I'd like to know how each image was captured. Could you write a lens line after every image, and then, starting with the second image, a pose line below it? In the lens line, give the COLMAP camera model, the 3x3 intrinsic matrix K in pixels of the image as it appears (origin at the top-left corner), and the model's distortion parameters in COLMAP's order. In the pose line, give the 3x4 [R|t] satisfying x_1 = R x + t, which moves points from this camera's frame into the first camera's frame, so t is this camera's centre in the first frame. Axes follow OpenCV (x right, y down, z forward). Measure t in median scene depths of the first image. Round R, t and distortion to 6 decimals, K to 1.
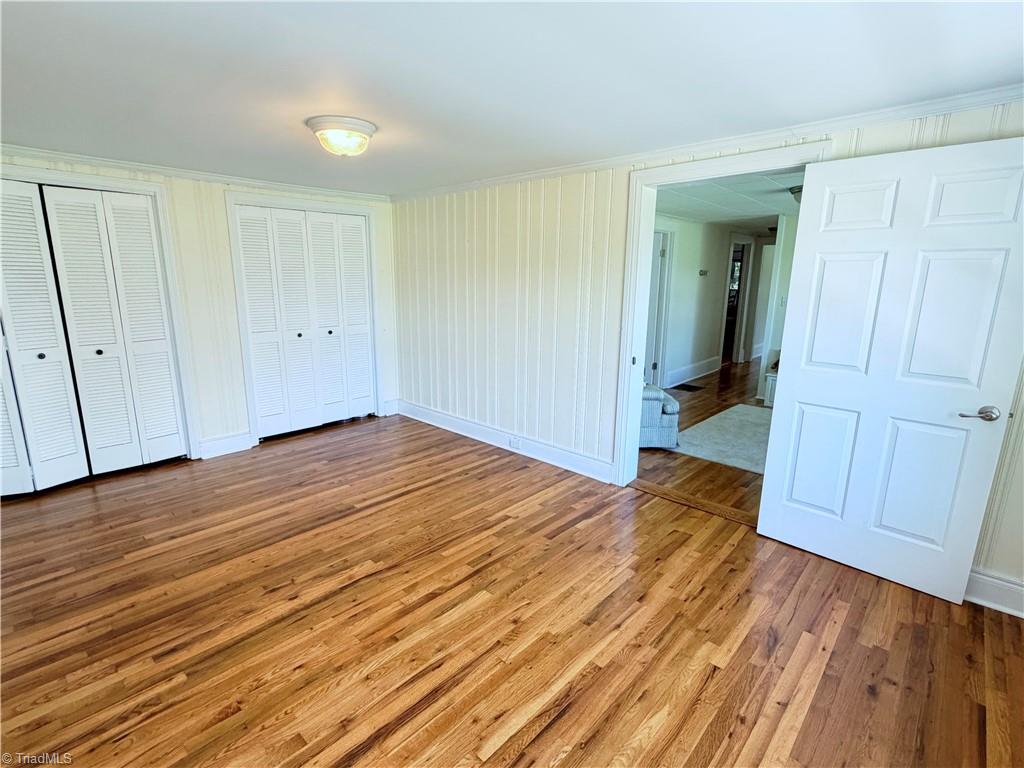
lens RADIAL K [[492.4, 0, 506.8], [0, 492.4, 381.4], [0, 0, 1]] dist [0.000425, 0.000032]
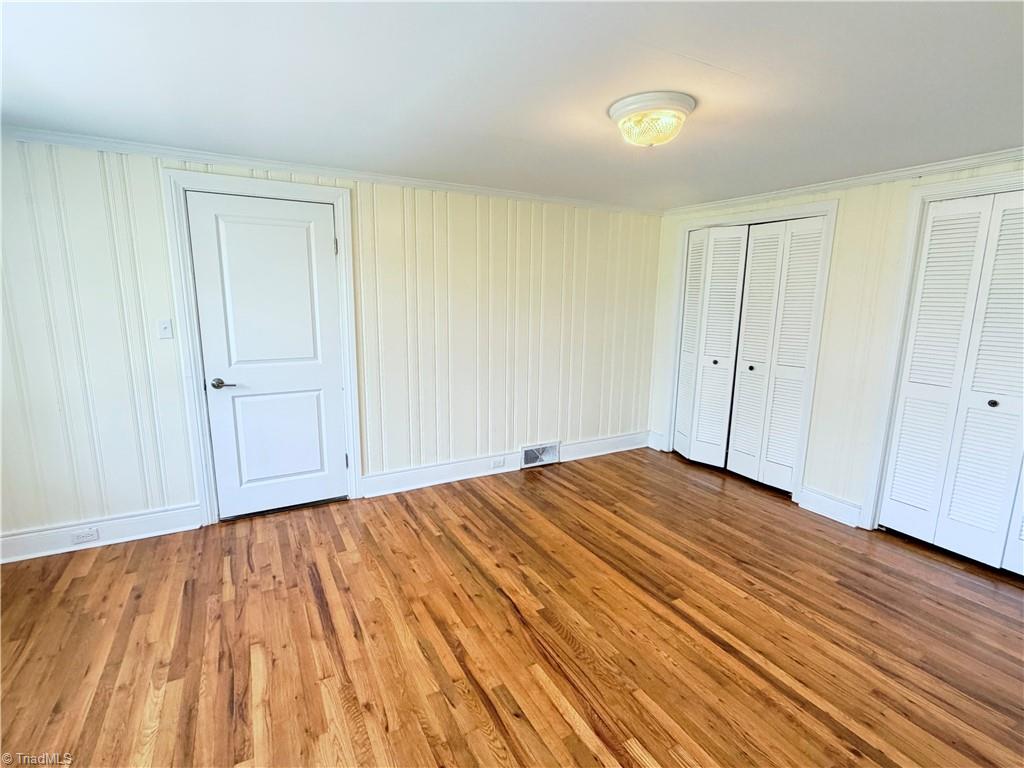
lens RADIAL K [[492.4, 0, 509.3], [0, 492.4, 386.3], [0, 0, 1]] dist [0.000425, 0.000032]
pose [[-0.304585, 0.162688, -0.938488, 0.485395], [-0.215081, 0.948108, 0.234160, -0.203308], [0.927884, 0.273172, -0.253788, 0.984025]]
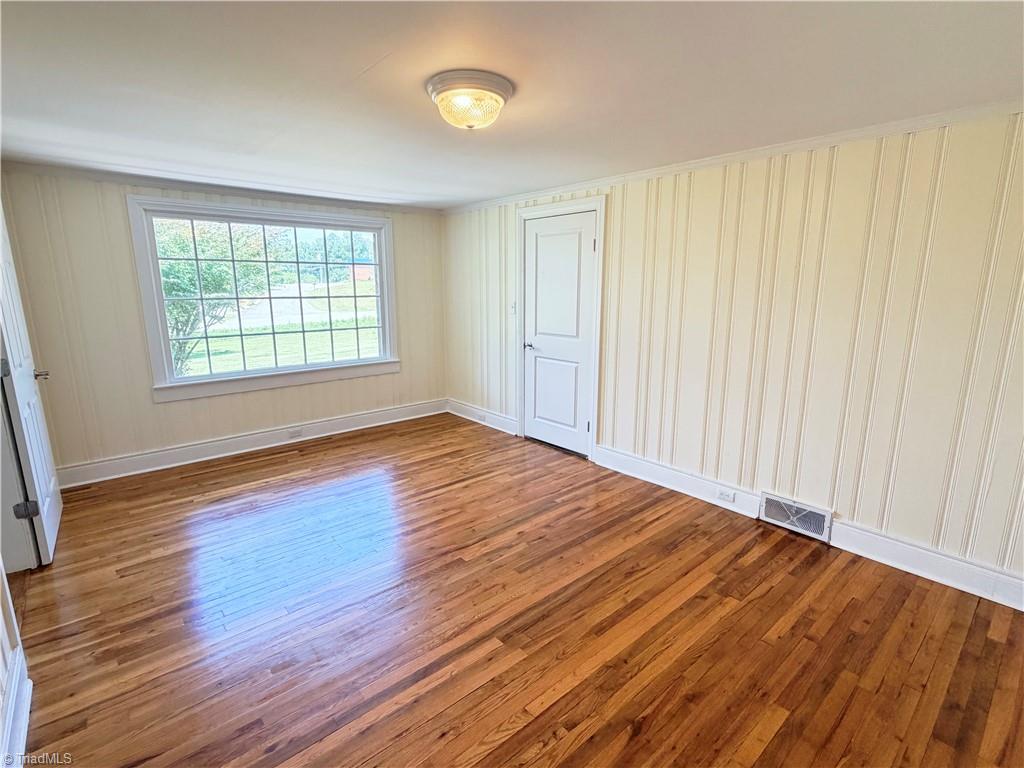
lens RADIAL K [[492.4, 0, 513.3], [0, 492.4, 385.5], [0, 0, 1]] dist [0.000425, 0.000032]
pose [[-0.995467, -0.026597, 0.091313, -0.426398], [0.012690, 0.914372, 0.404677, -0.357796], [-0.094257, 0.404002, -0.909889, 1.651160]]
